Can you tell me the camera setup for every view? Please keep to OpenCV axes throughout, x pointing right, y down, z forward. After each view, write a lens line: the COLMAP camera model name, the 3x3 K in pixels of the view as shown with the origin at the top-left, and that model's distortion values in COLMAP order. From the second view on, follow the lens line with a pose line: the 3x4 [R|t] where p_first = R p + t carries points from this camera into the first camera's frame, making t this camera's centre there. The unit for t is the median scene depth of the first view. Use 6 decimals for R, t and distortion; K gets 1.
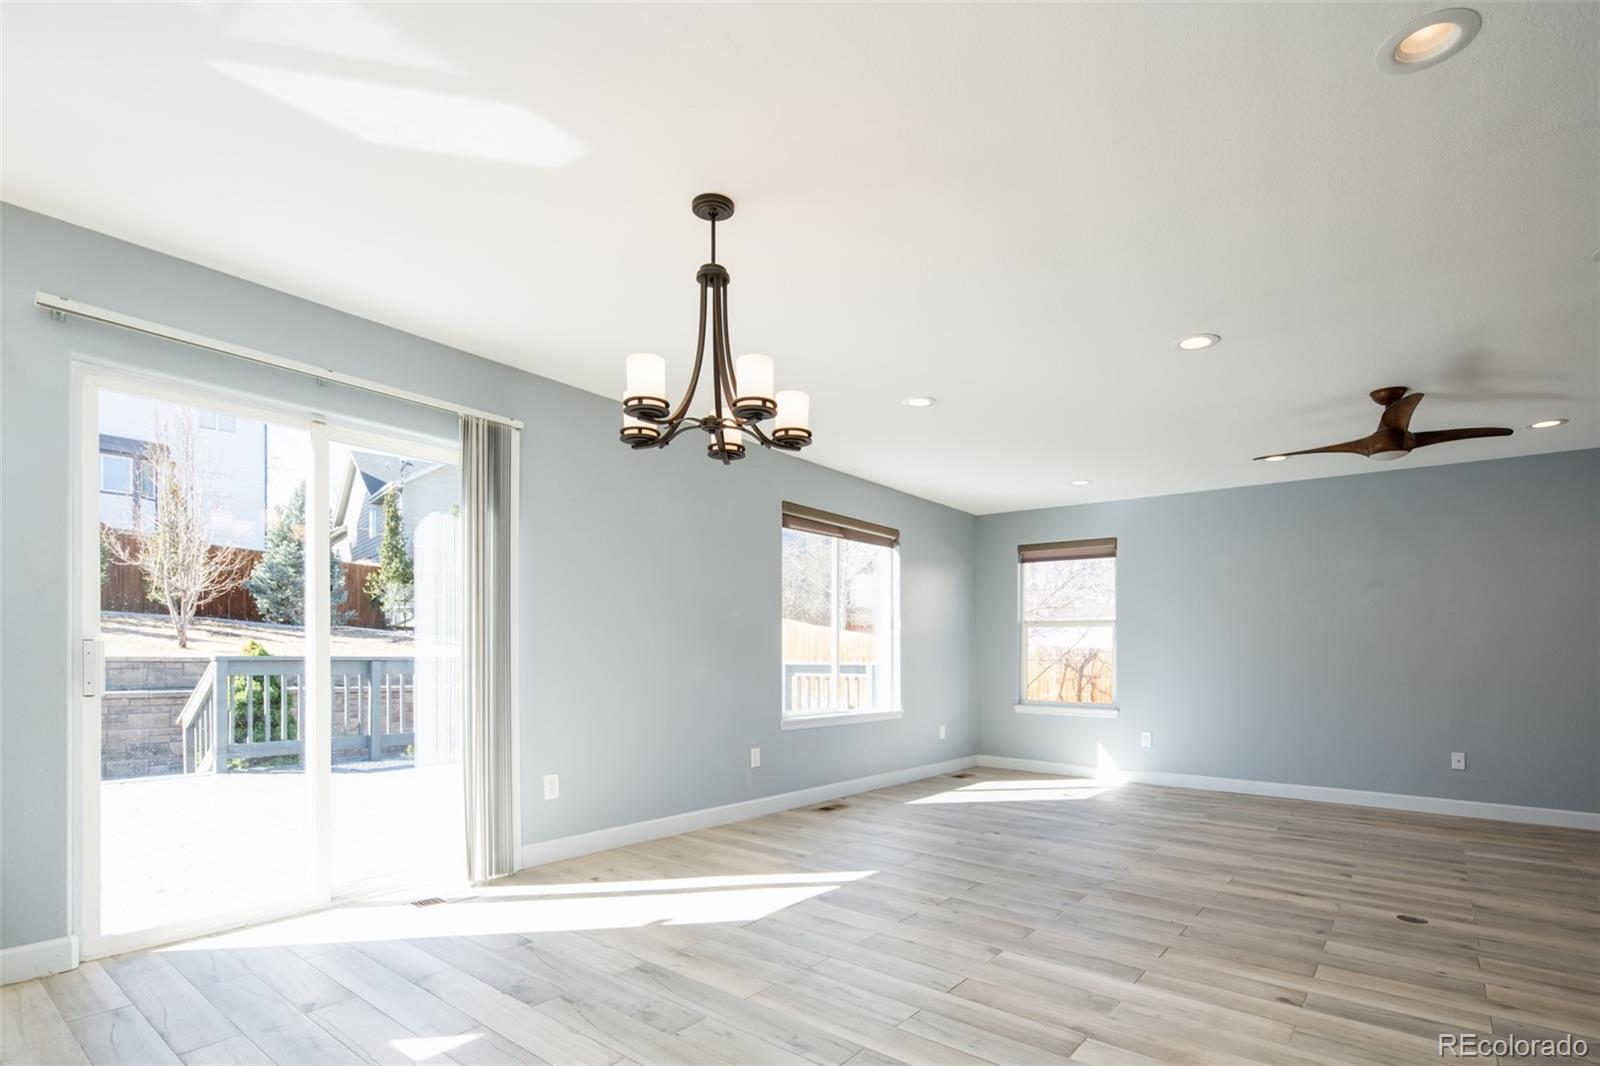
lens RADIAL K [[789.9, 0, 815.5], [0, 789.9, 638.9], [0, 0, 1]] dist [0.002944, -0.001263]
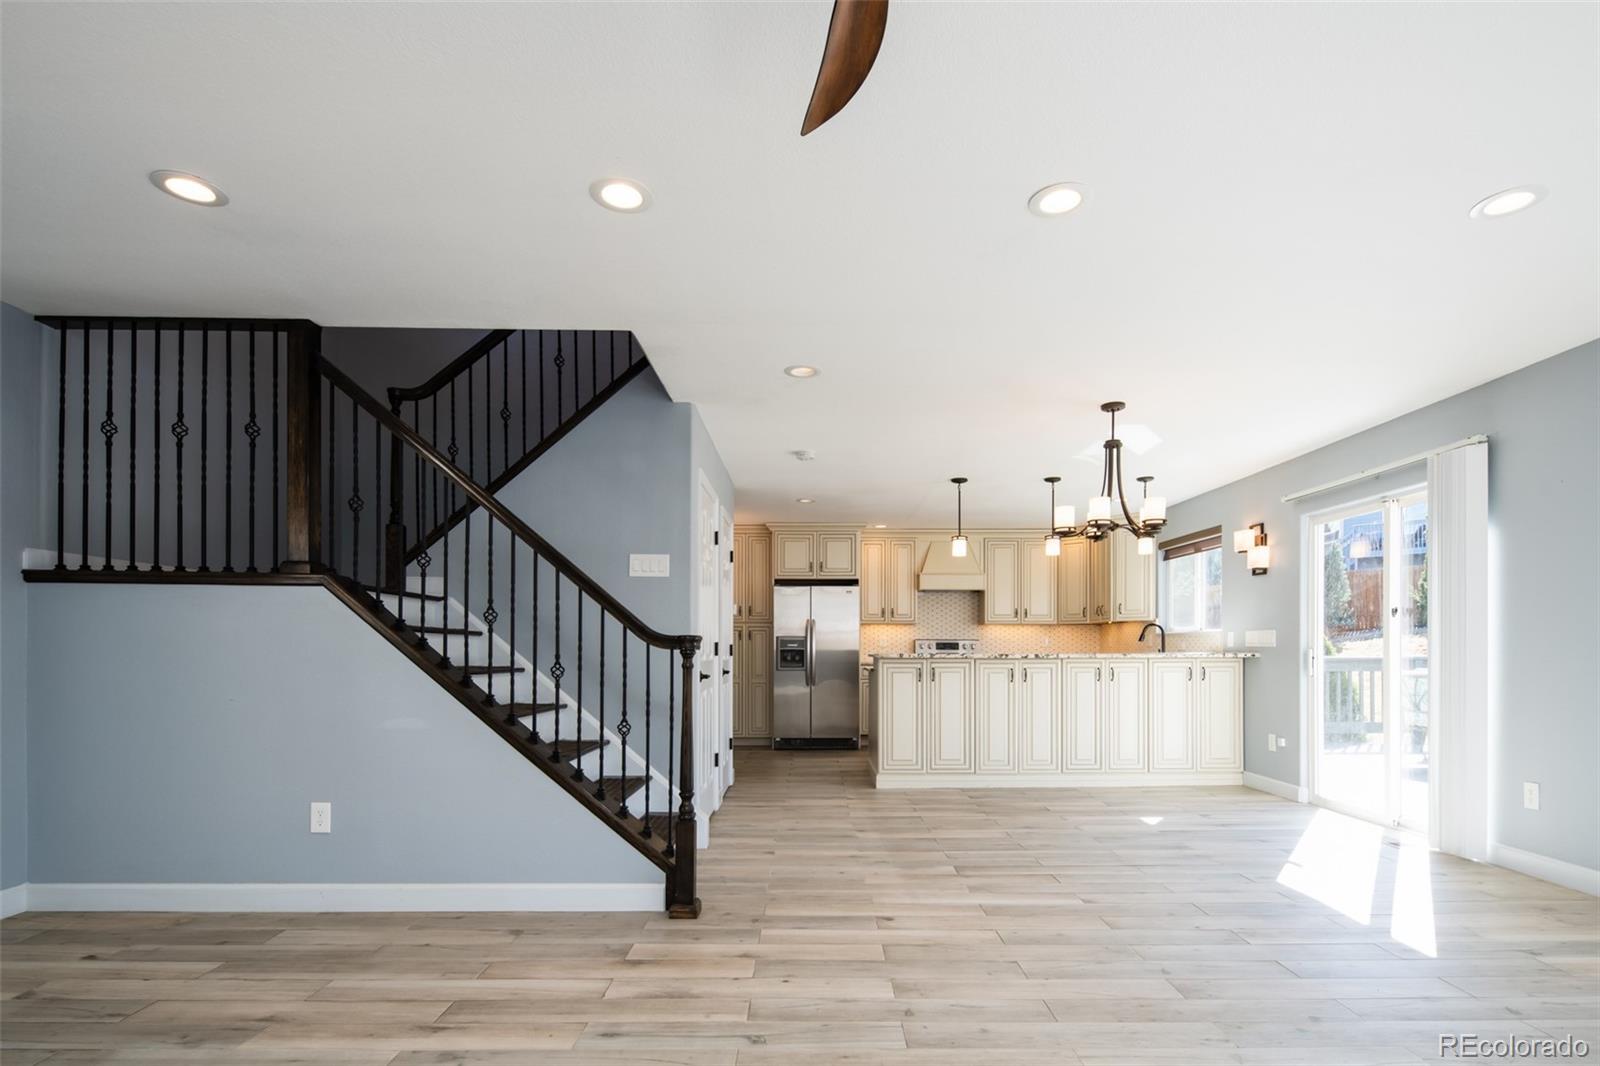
lens RADIAL K [[789.9, 0, 820.1], [0, 789.9, 627.1], [0, 0, 1]] dist [0.002944, -0.001263]
pose [[-0.783139, -0.030356, -0.621106, 0.748970], [0.002964, 0.998614, -0.052545, 0.026093], [0.621840, -0.042991, -0.781963, 0.981902]]
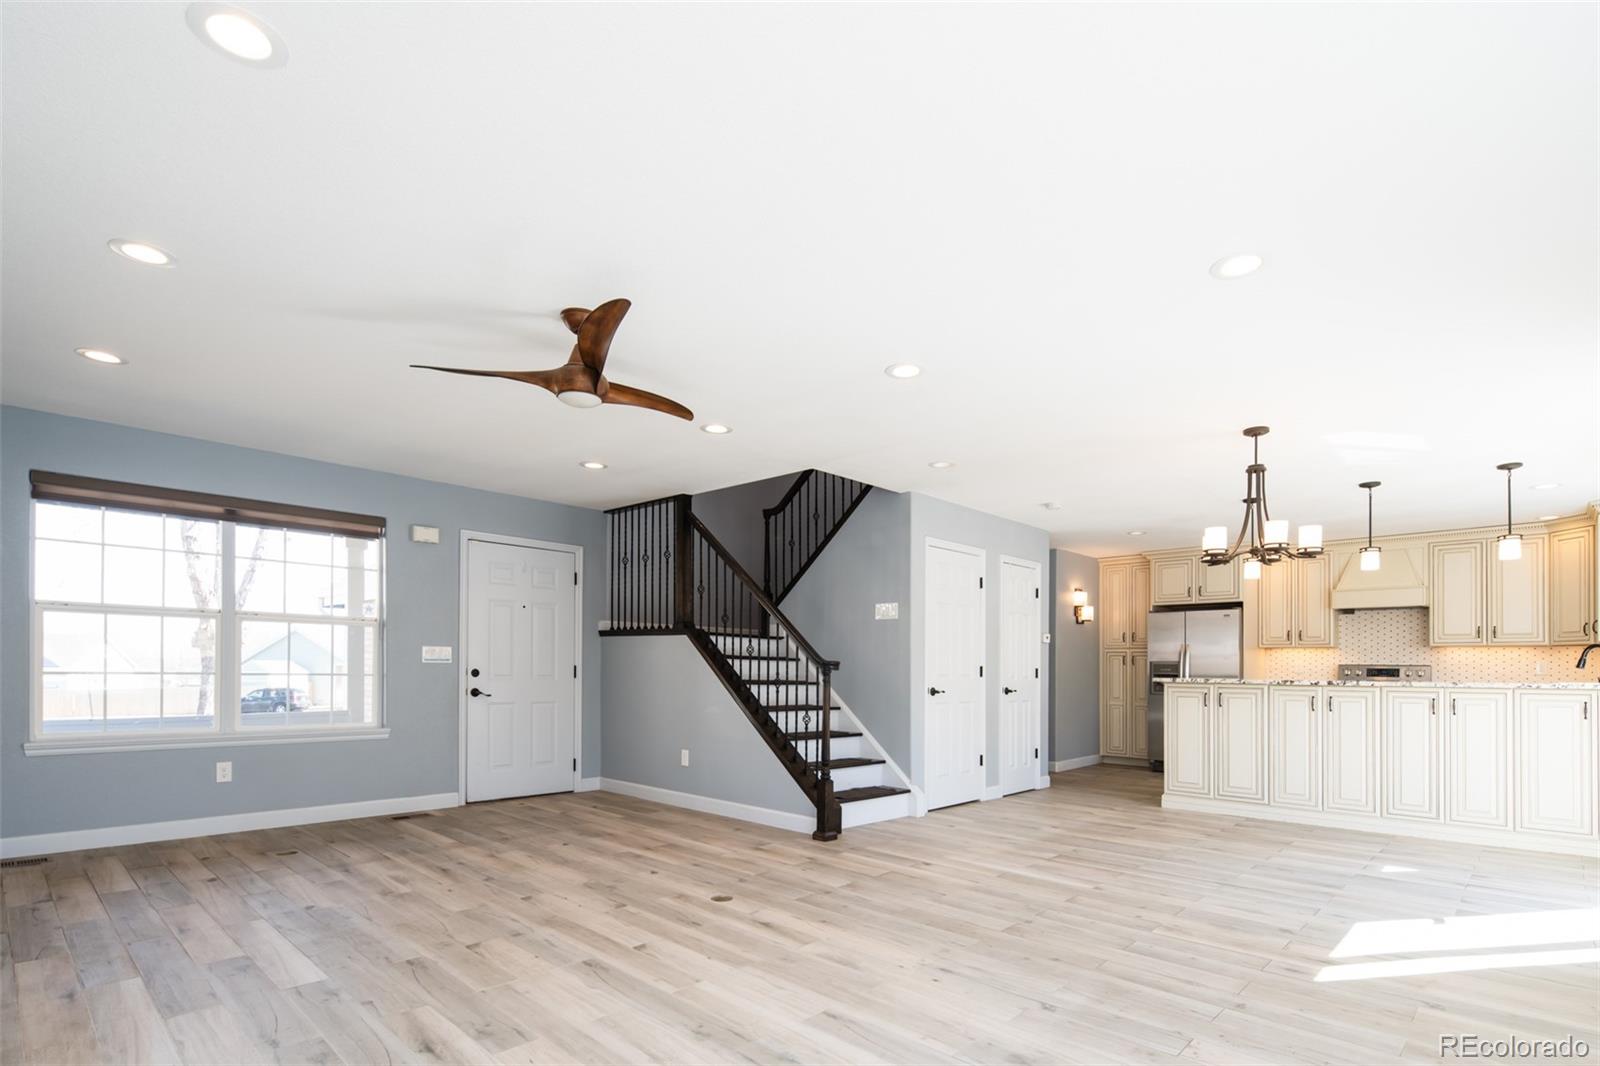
lens RADIAL K [[789.9, 0, 800.7], [0, 789.9, 646.6], [0, 0, 1]] dist [0.002944, -0.001263]
pose [[-0.994662, -0.020581, 0.101113, 0.355845], [-0.025651, 0.998464, -0.049104, 0.030181], [-0.099948, -0.051436, -0.993662, 1.424520]]
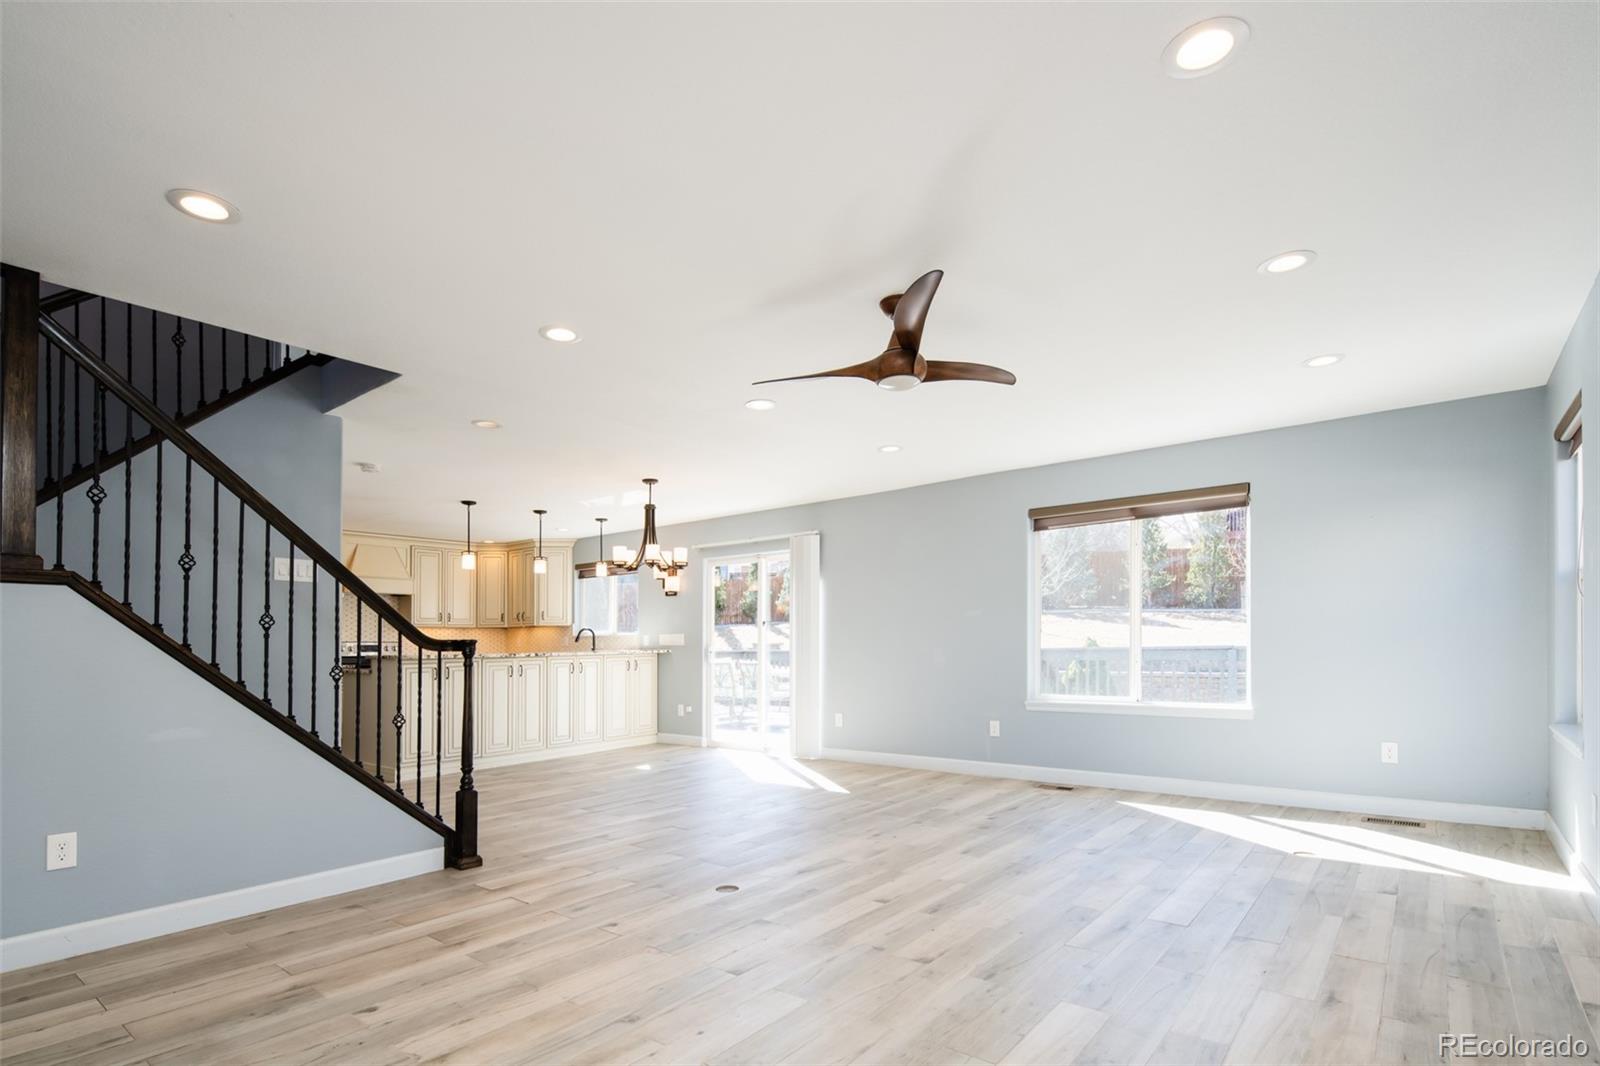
lens RADIAL K [[789.9, 0, 793.6], [0, 789.9, 617.6], [0, 0, 1]] dist [0.002944, -0.001263]
pose [[-0.016155, -0.046844, -0.998772, 1.232229], [0.035888, 0.998231, -0.047400, 0.026122], [0.999225, -0.036610, -0.014445, 0.746067]]
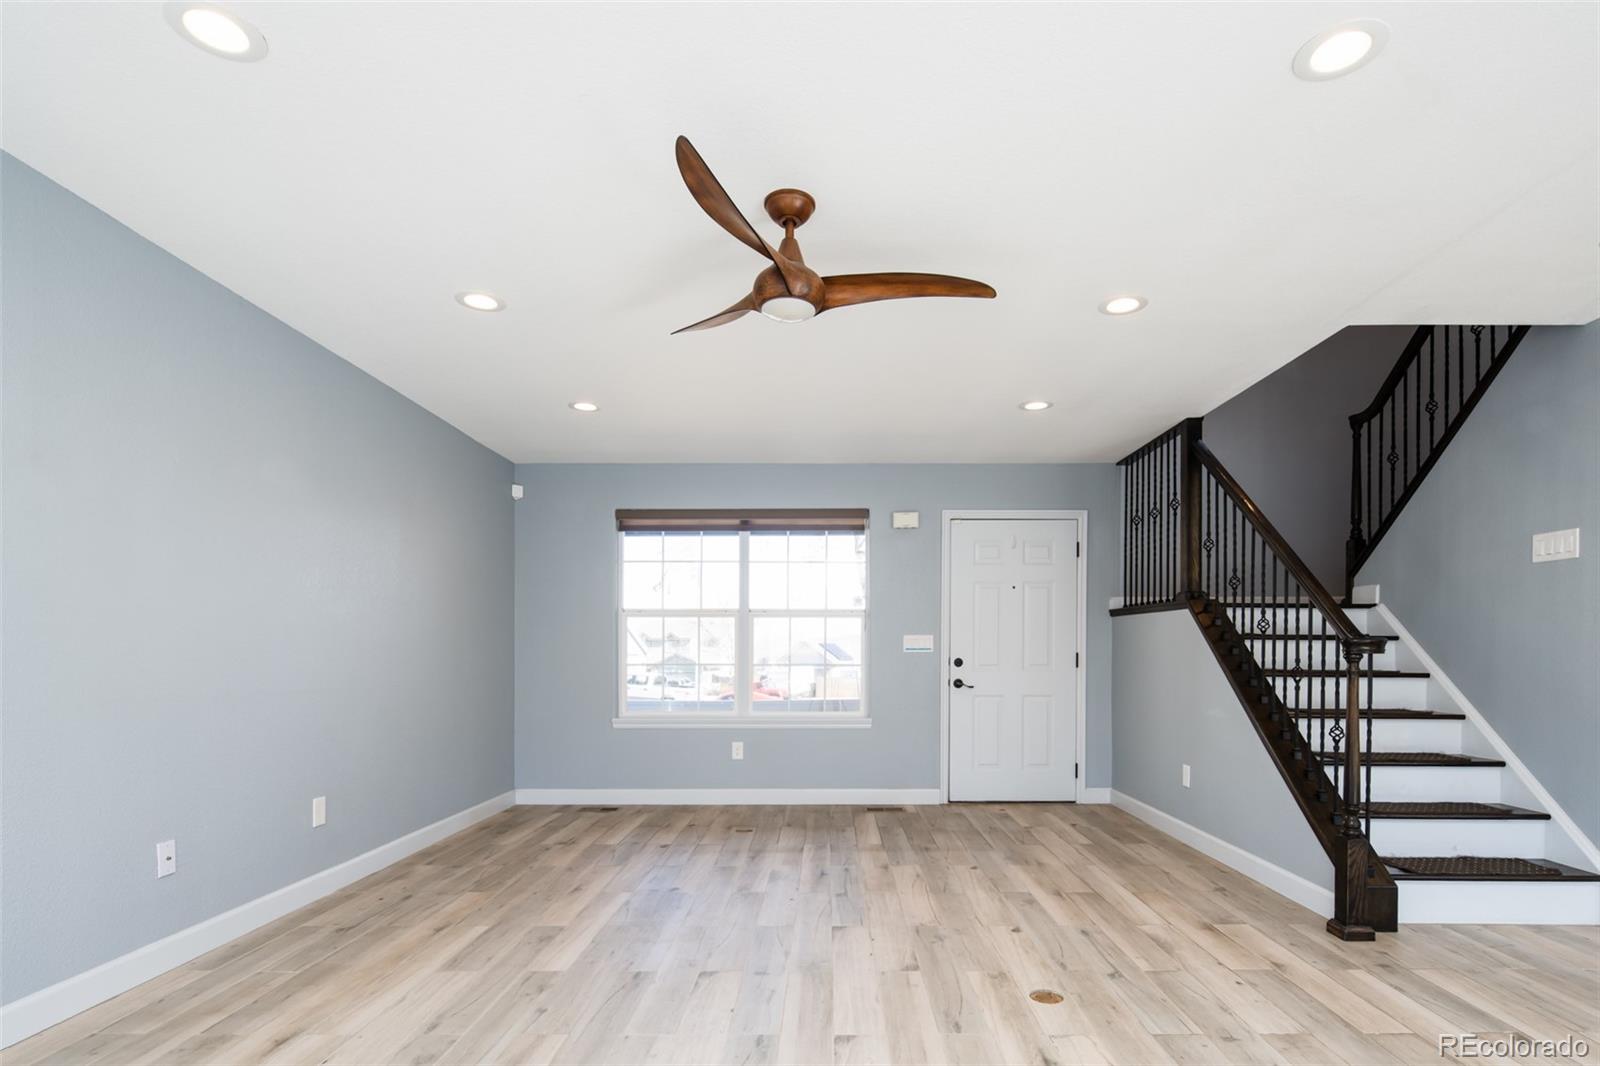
lens RADIAL K [[789.9, 0, 833.2], [0, 789.9, 657.9], [0, 0, 1]] dist [0.002944, -0.001263]
pose [[-0.616193, -0.012661, 0.787493, 0.190118], [-0.021996, 0.999757, -0.001137, 0.022013], [-0.787288, -0.018022, -0.616322, 1.091550]]
